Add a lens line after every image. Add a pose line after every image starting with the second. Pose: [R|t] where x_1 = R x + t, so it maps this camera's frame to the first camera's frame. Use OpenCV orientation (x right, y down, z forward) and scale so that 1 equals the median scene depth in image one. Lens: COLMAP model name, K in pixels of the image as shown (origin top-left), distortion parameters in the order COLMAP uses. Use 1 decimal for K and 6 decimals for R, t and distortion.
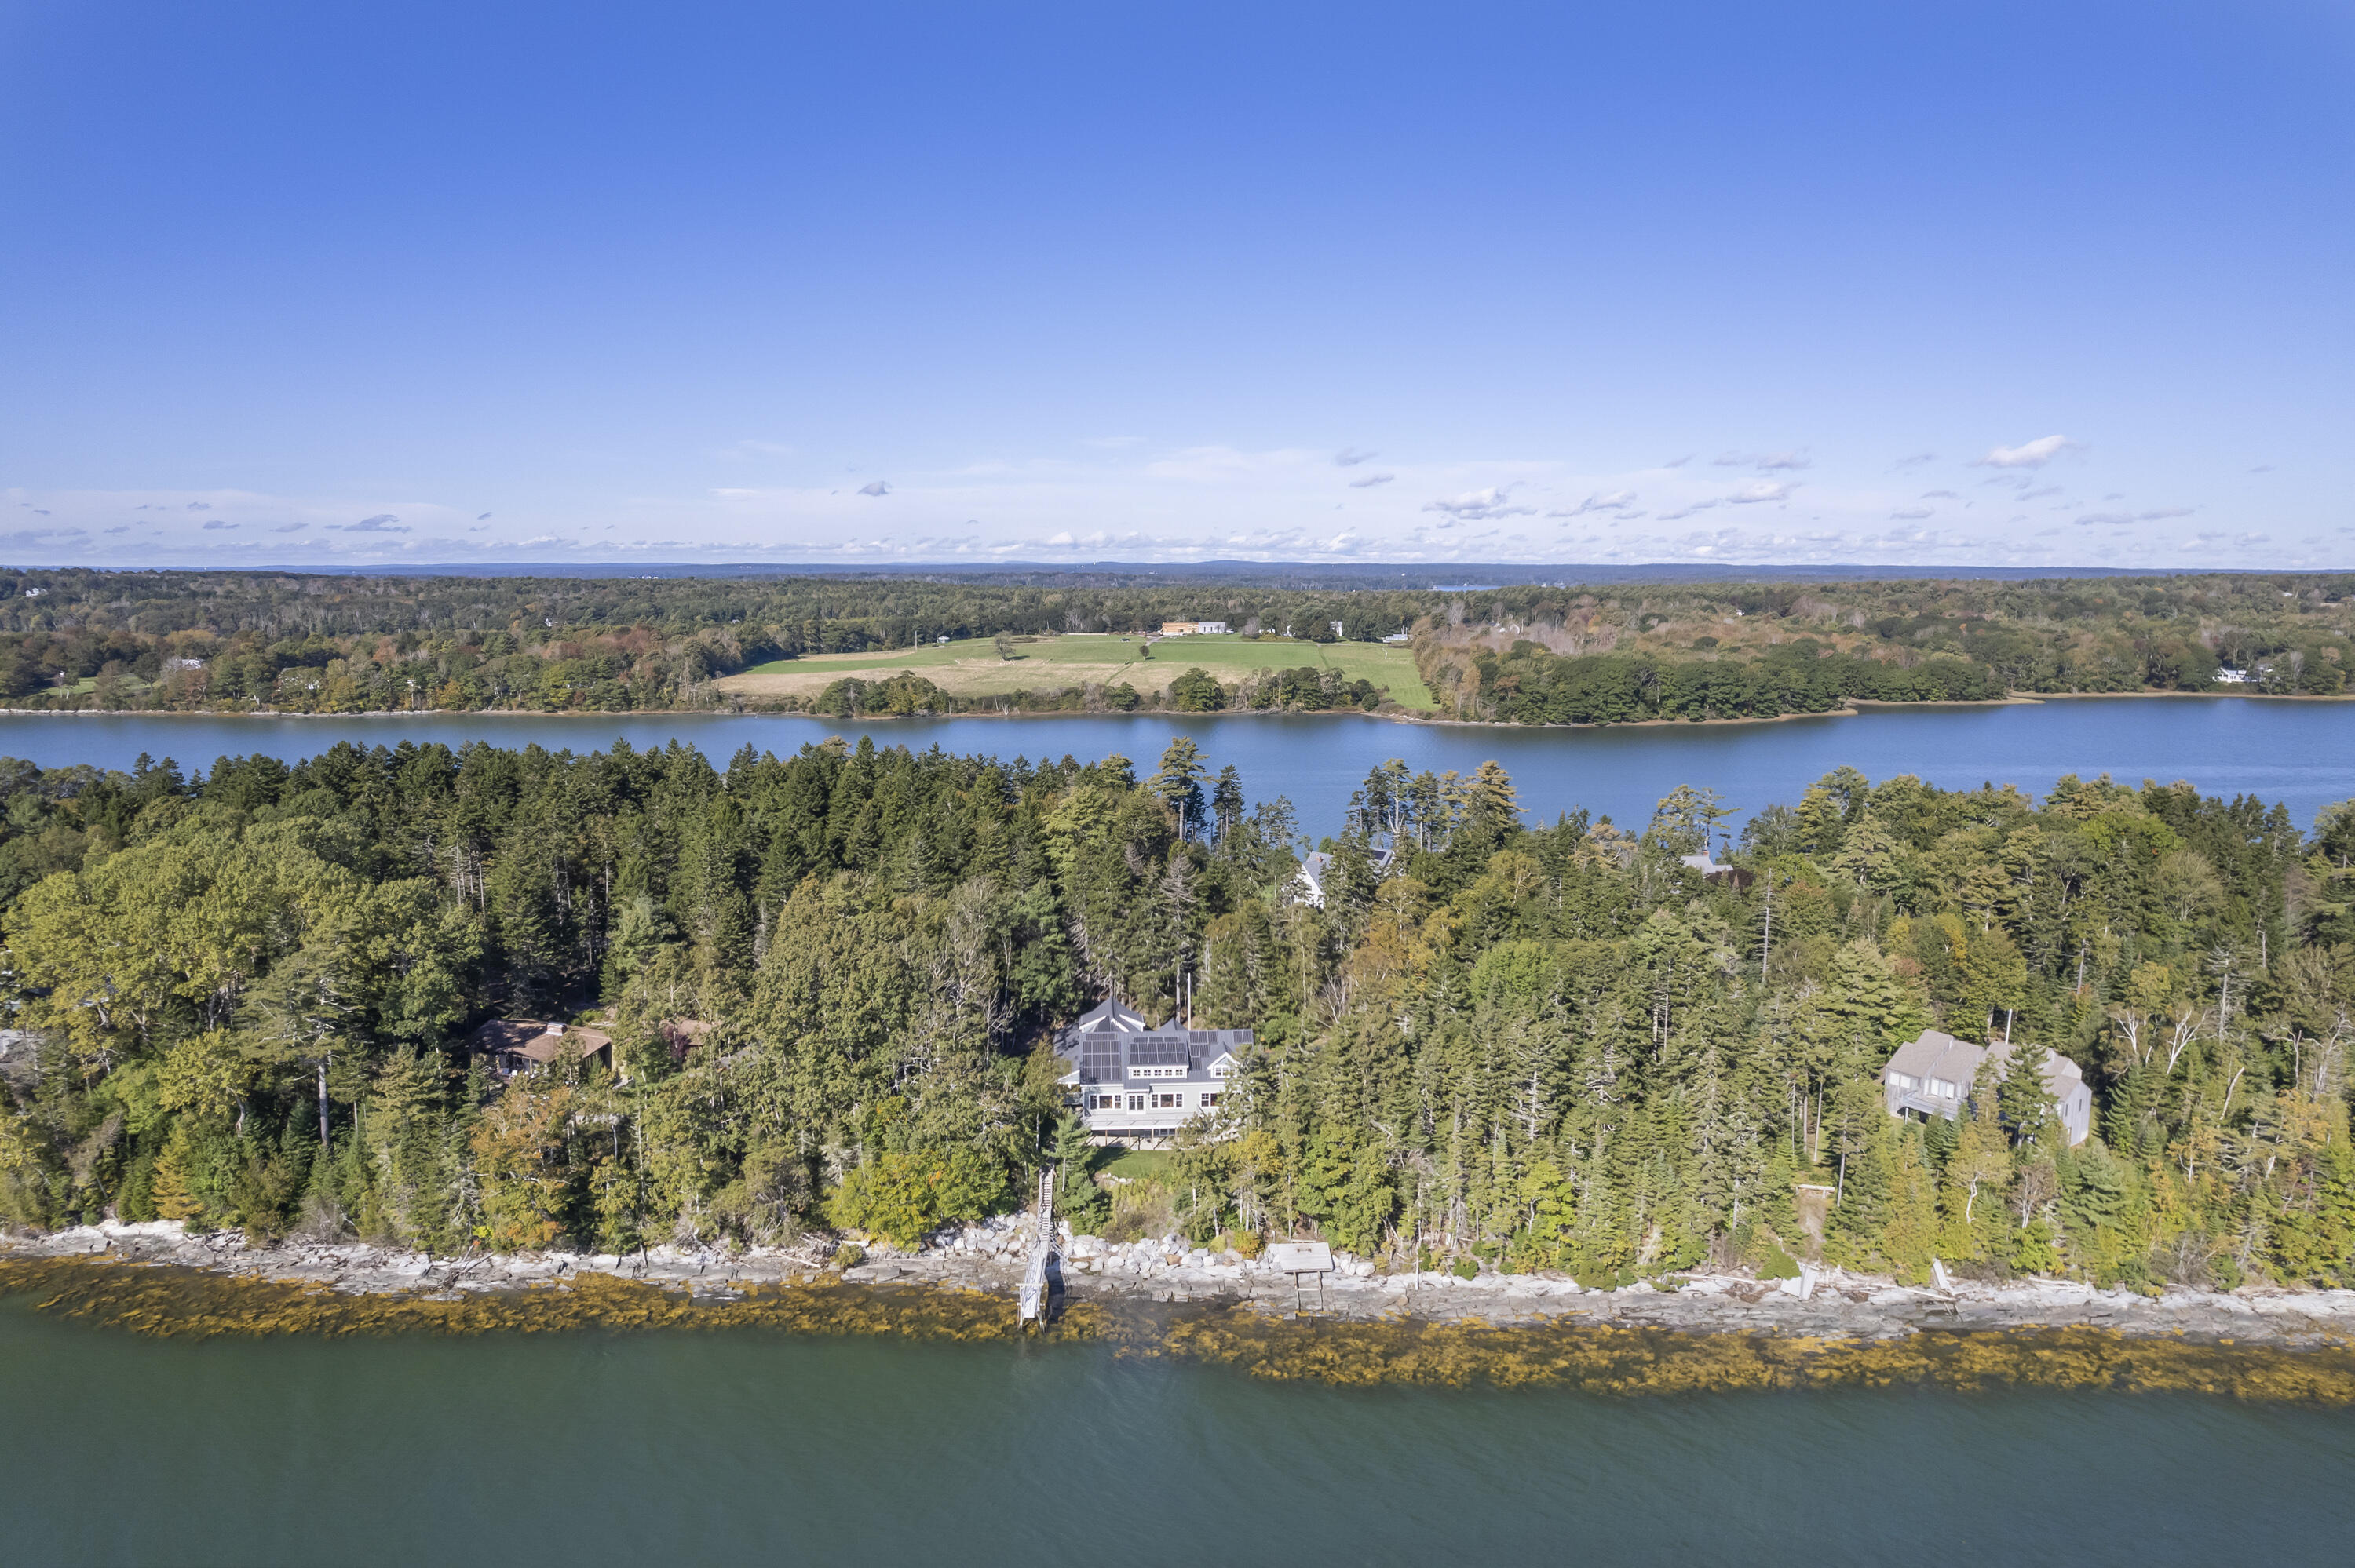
lens RADIAL K [[1505.5, 0, 1177.5], [0, 1505.5, 784.0], [0, 0, 1]] dist [-0.079149, 0.074914]
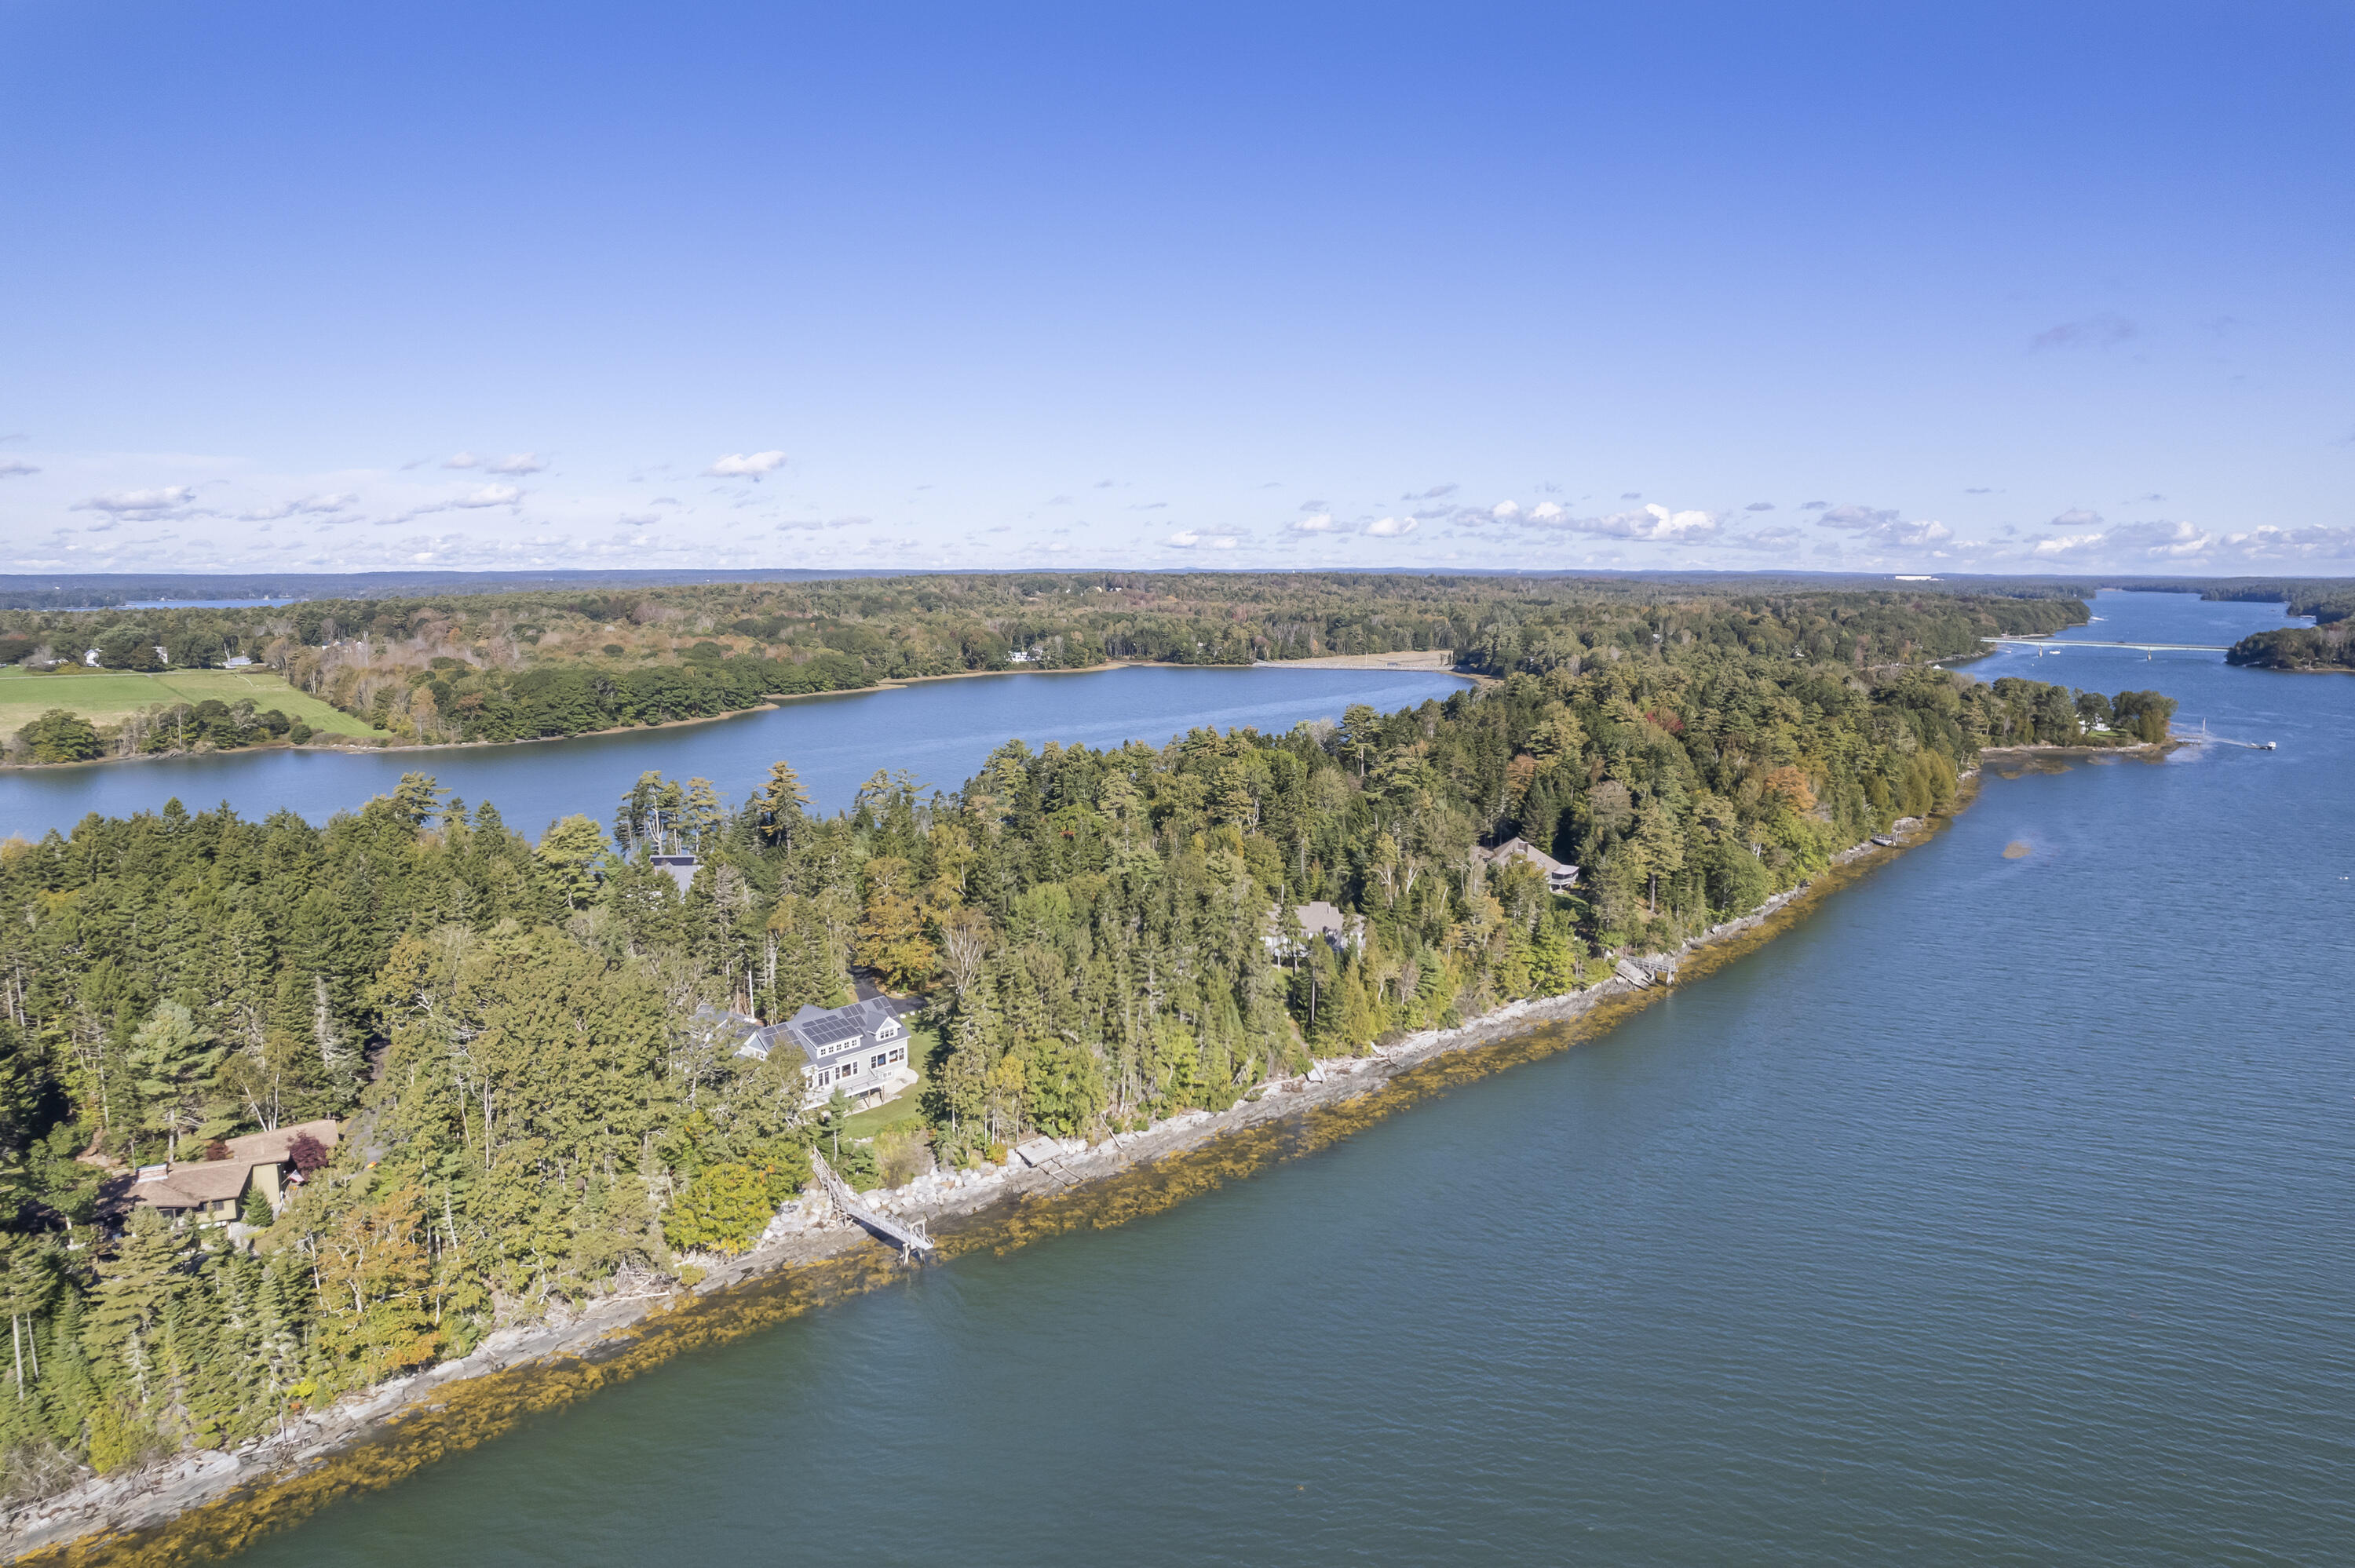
lens RADIAL K [[1505.5, 0, 1177.5], [0, 1505.5, 784.0], [0, 0, 1]] dist [-0.079149, 0.074914]
pose [[0.697755, -0.104844, 0.708622, -0.142212], [0.107256, 0.993371, 0.041363, -0.005135], [-0.708261, 0.047142, 0.704375, 0.006149]]
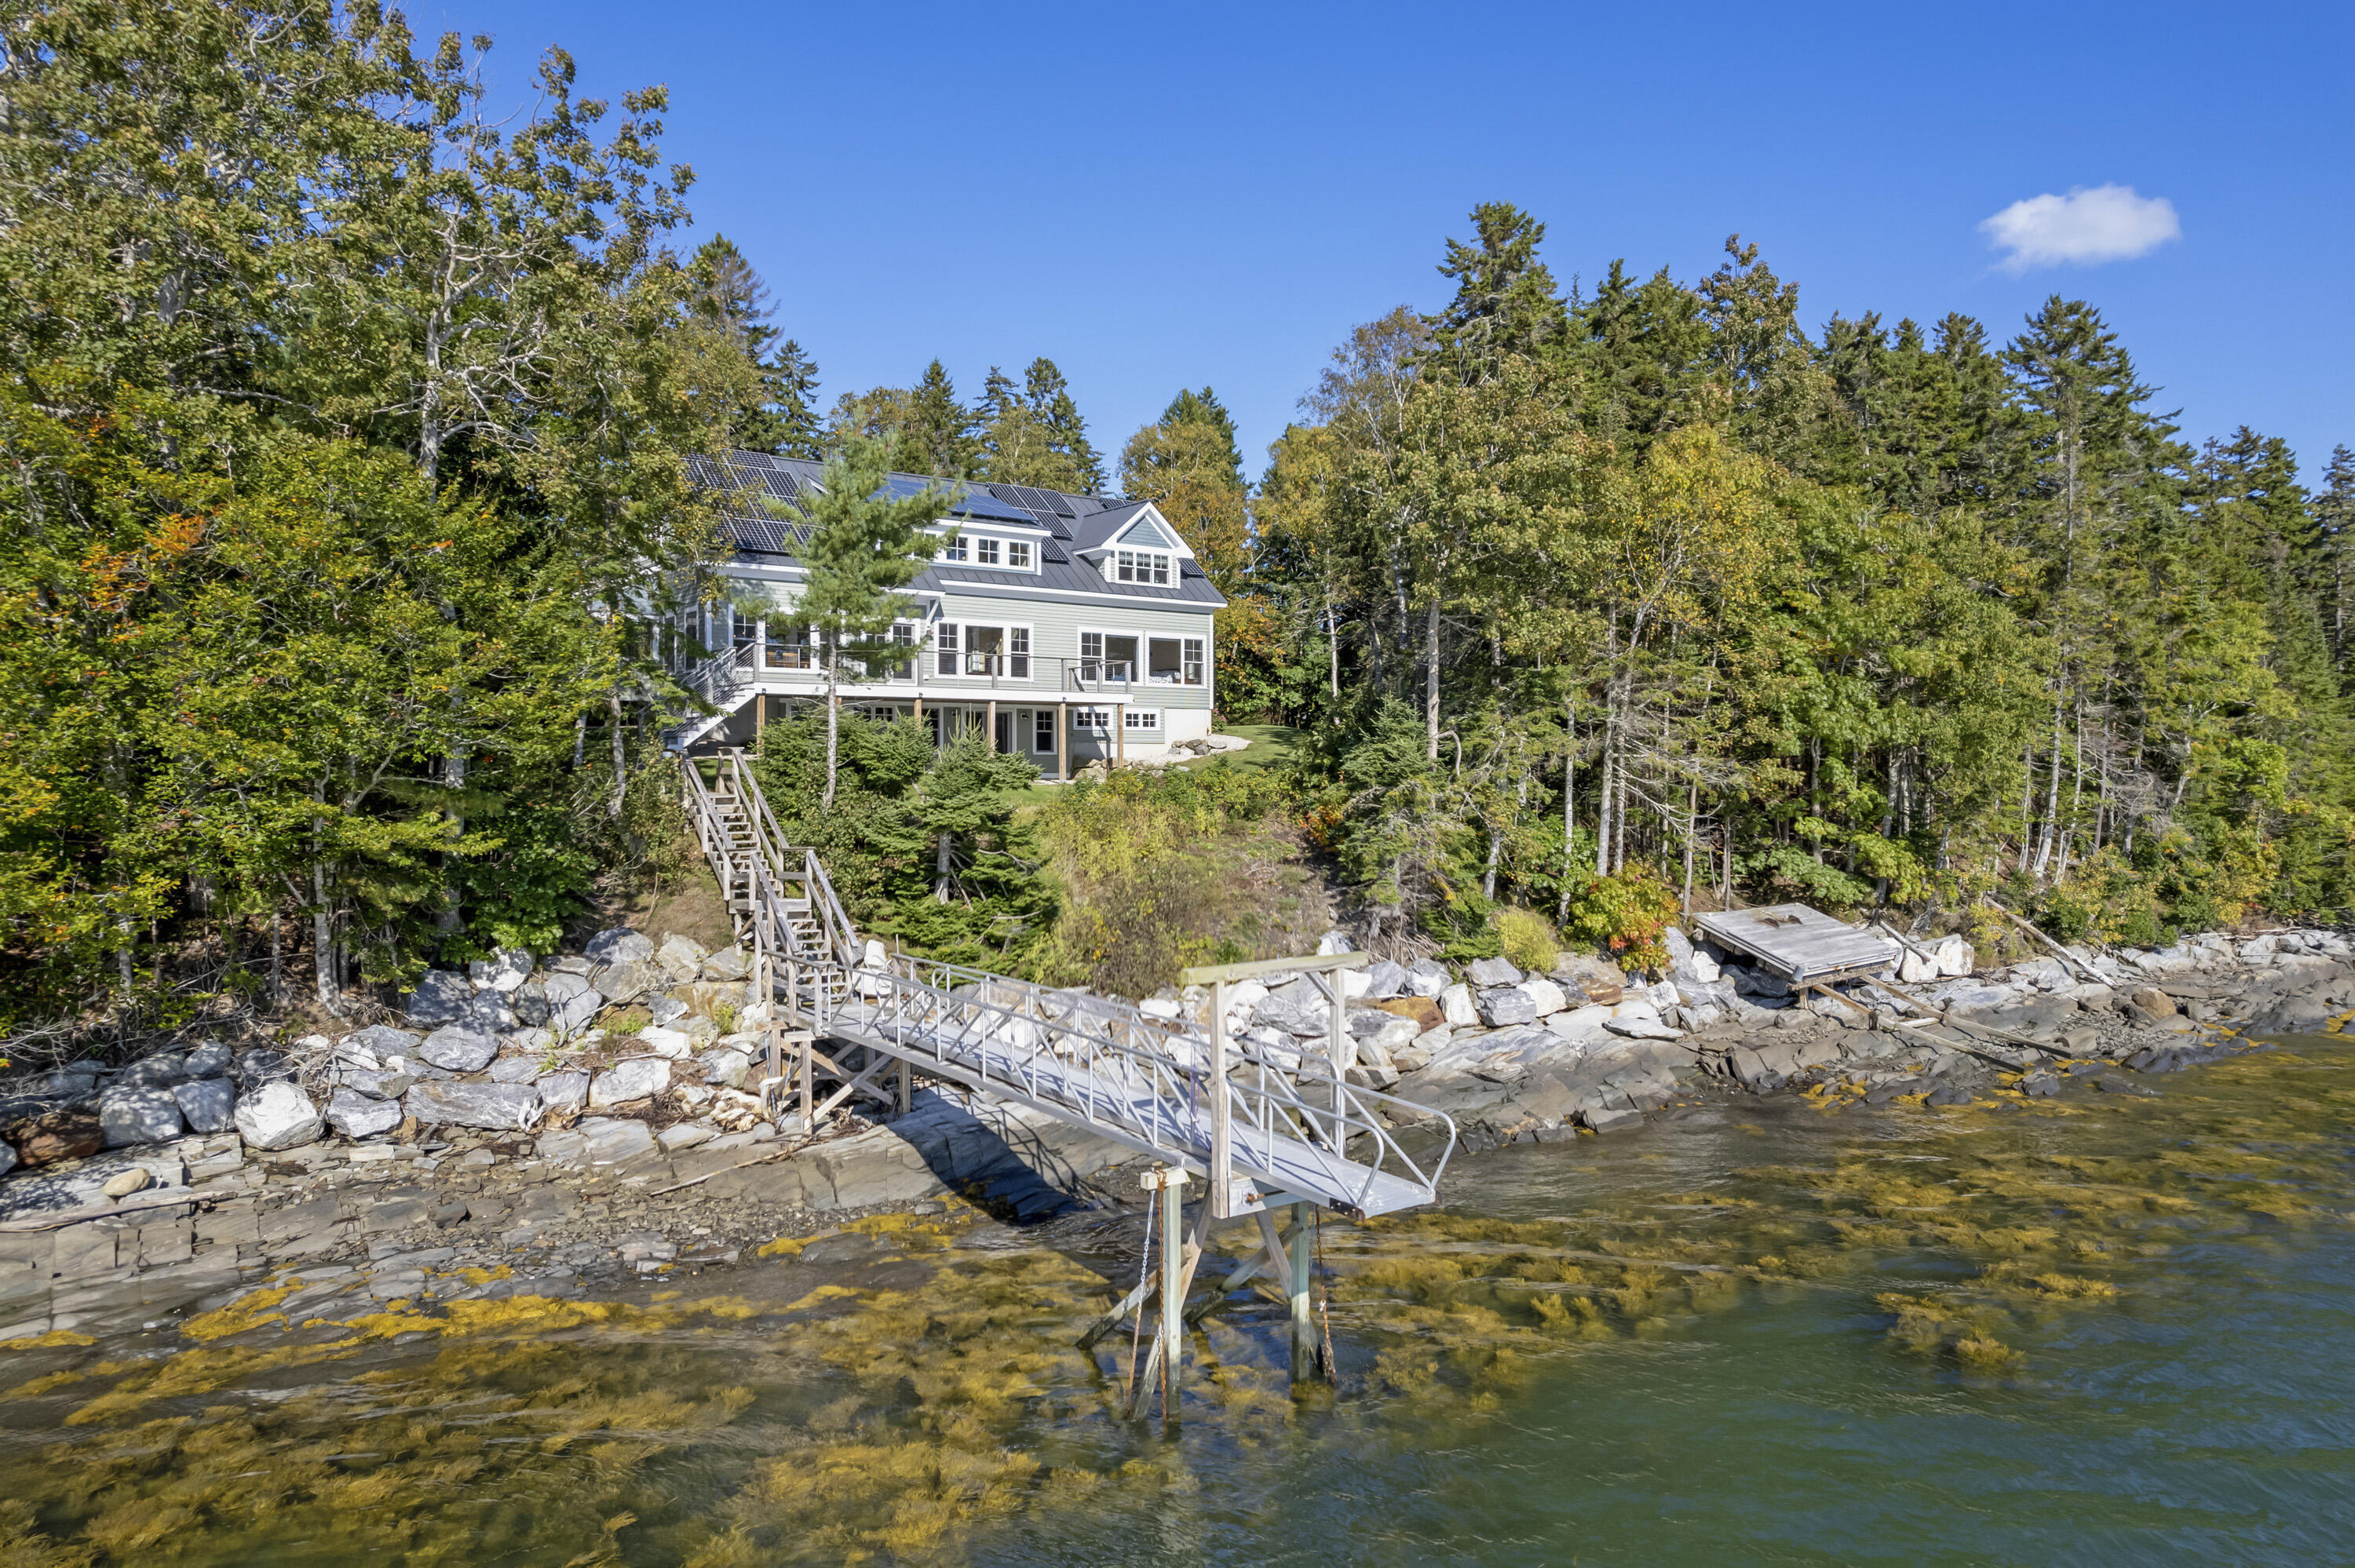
lens RADIAL K [[1505.5, 0, 1177.5], [0, 1505.5, 784.0], [0, 0, 1]] dist [-0.079149, 0.074914]
pose [[0.826175, -0.007393, 0.563365, -0.033390], [0.085465, 0.989987, -0.112344, 0.064295], [-0.556893, 0.140964, 0.818535, 0.174249]]
